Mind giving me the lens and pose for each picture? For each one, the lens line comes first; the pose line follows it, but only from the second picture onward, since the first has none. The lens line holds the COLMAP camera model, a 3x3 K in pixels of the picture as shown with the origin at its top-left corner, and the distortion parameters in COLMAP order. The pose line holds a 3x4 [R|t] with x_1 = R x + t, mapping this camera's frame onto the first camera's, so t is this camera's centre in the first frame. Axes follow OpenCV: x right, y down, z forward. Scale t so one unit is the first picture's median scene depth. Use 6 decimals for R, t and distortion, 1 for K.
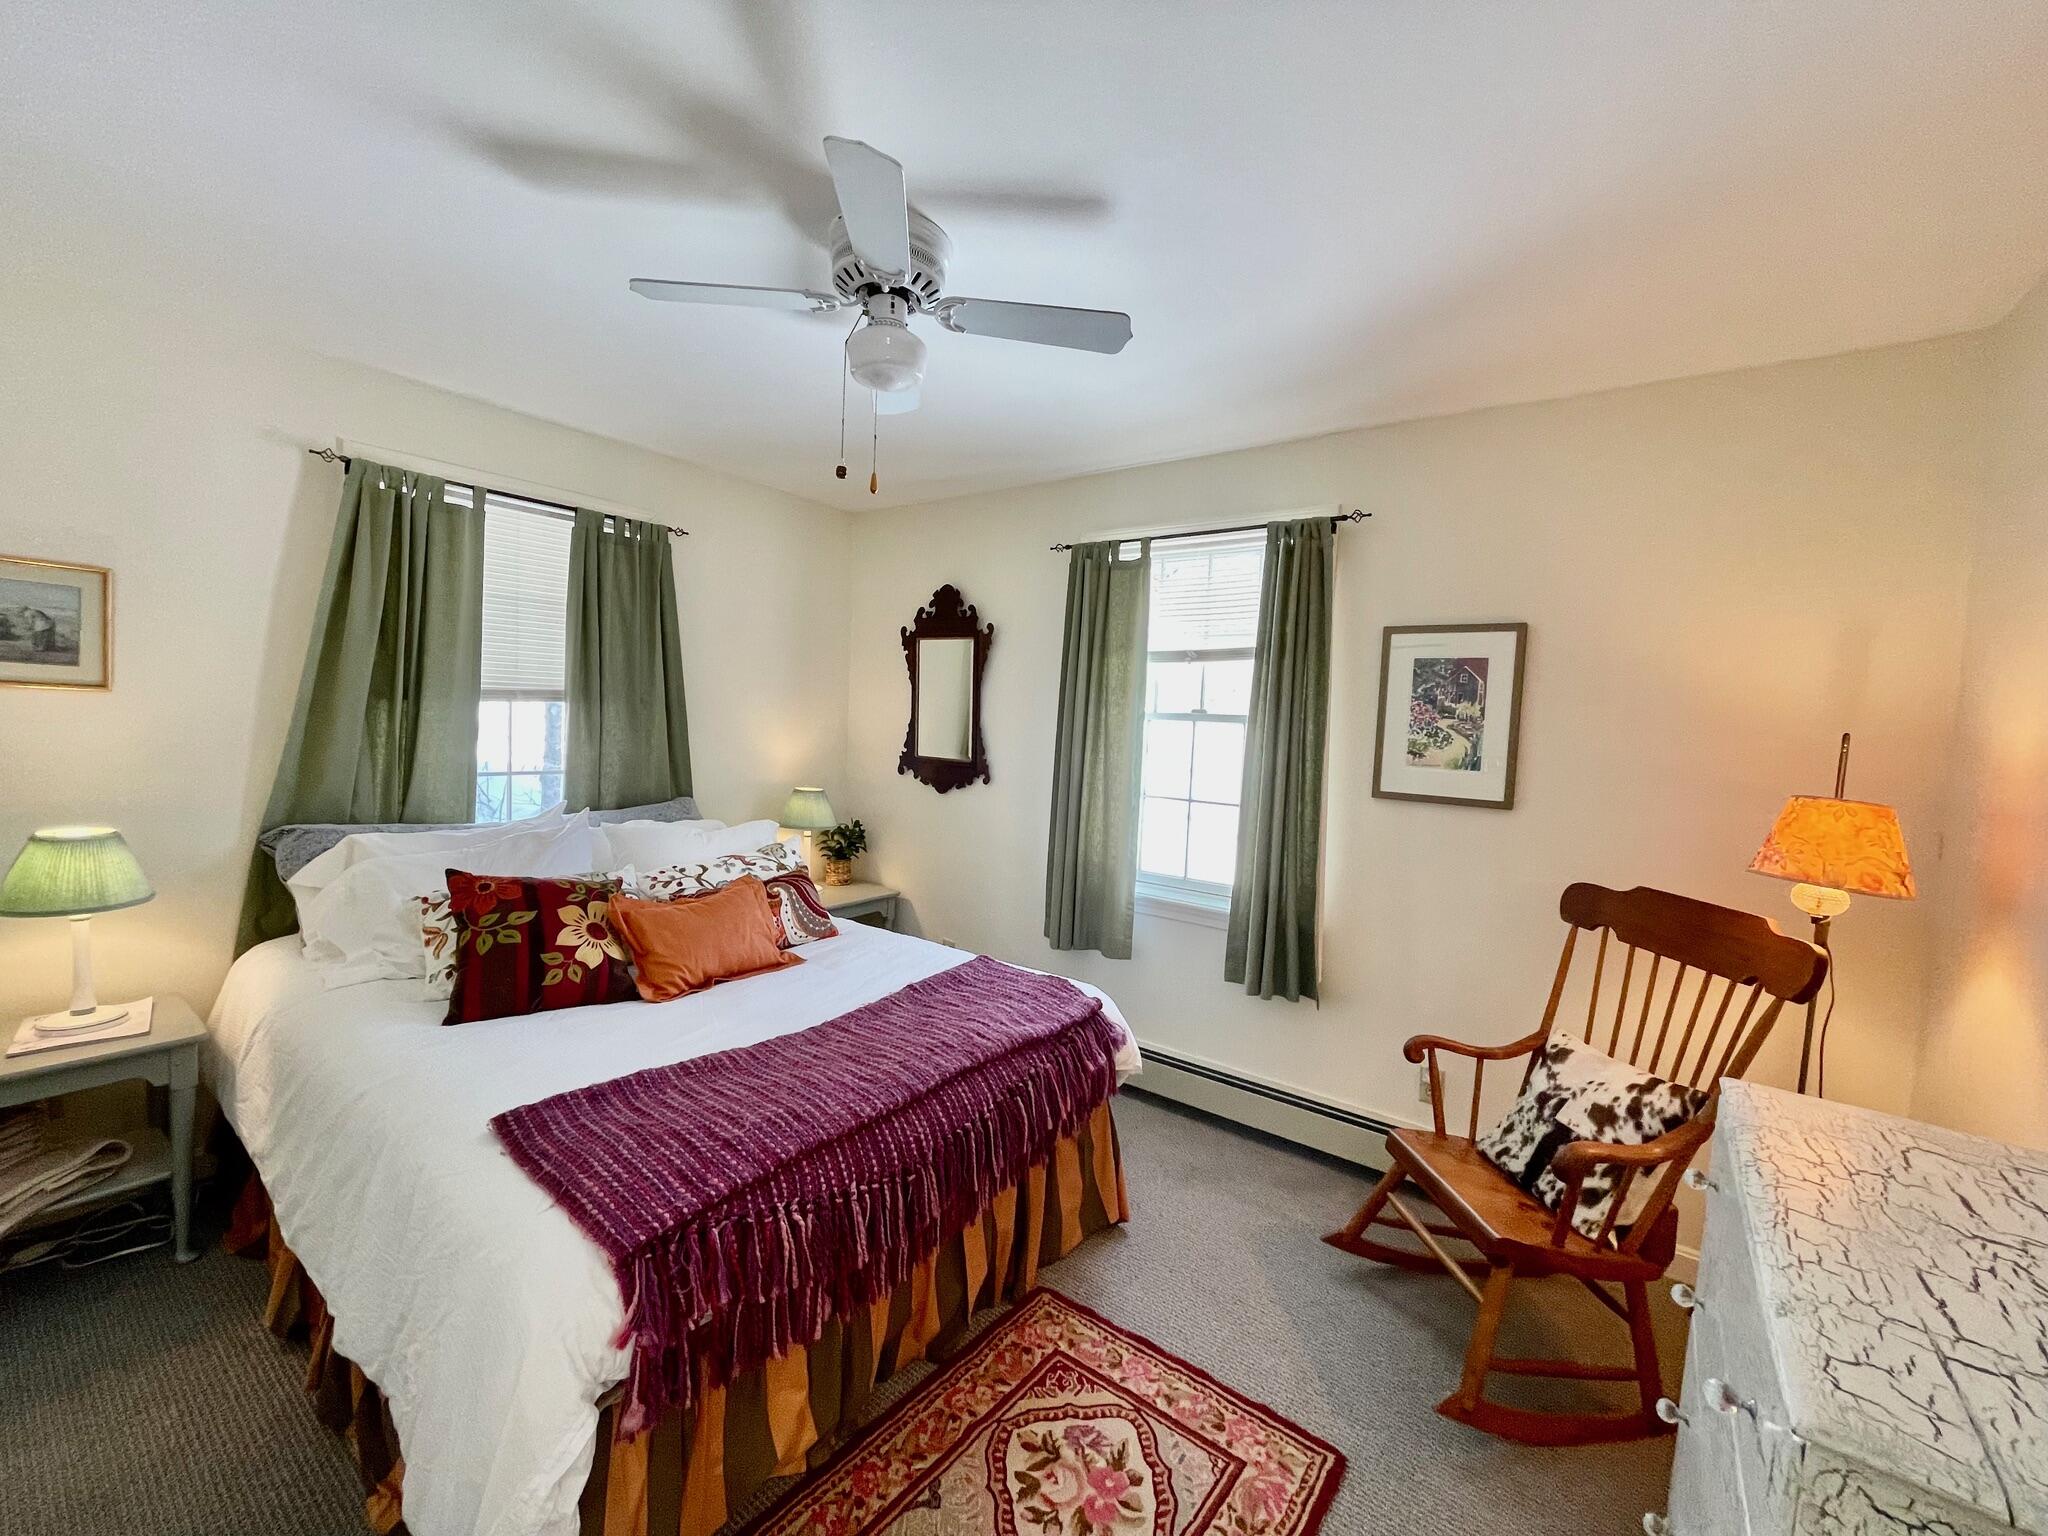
lens RADIAL K [[822.6, 0, 1024.0], [0, 822.6, 768.0], [0, 0, 1]] dist [-0.001474, -0.000493]
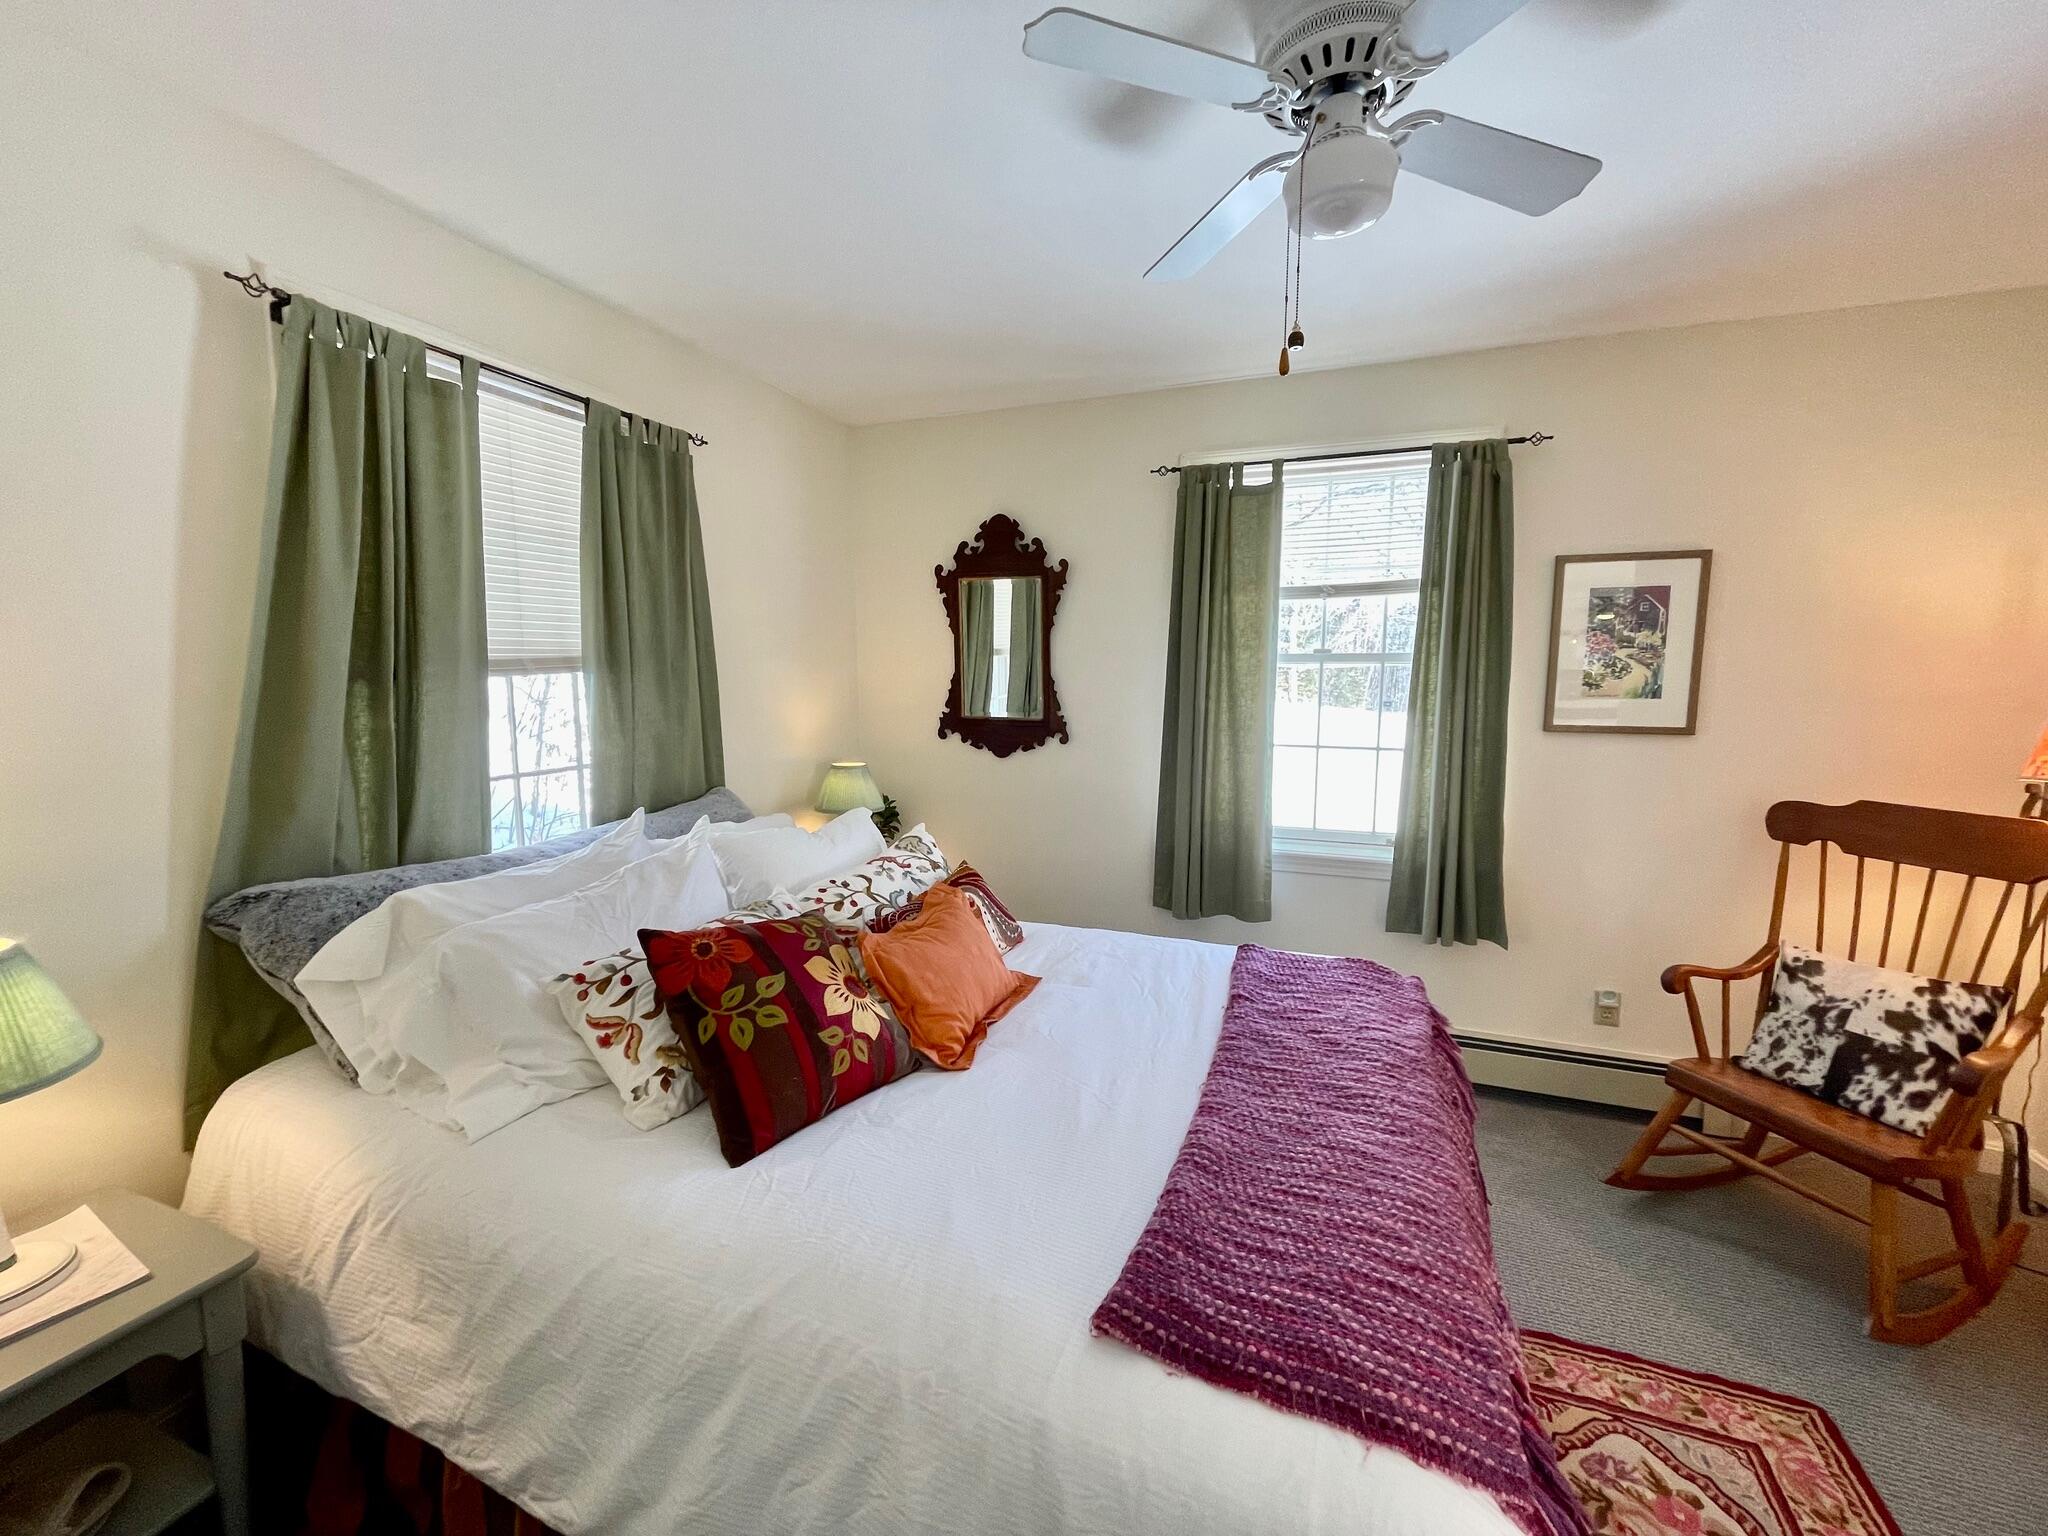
lens RADIAL K [[822.6, 0, 1024.0], [0, 822.6, 768.0], [0, 0, 1]] dist [-0.001474, -0.000493]
pose [[0.961630, -0.076860, 0.263364, -0.469010], [0.059221, 0.995477, 0.074285, -0.033039], [-0.267882, -0.055839, 0.961832, 0.231214]]
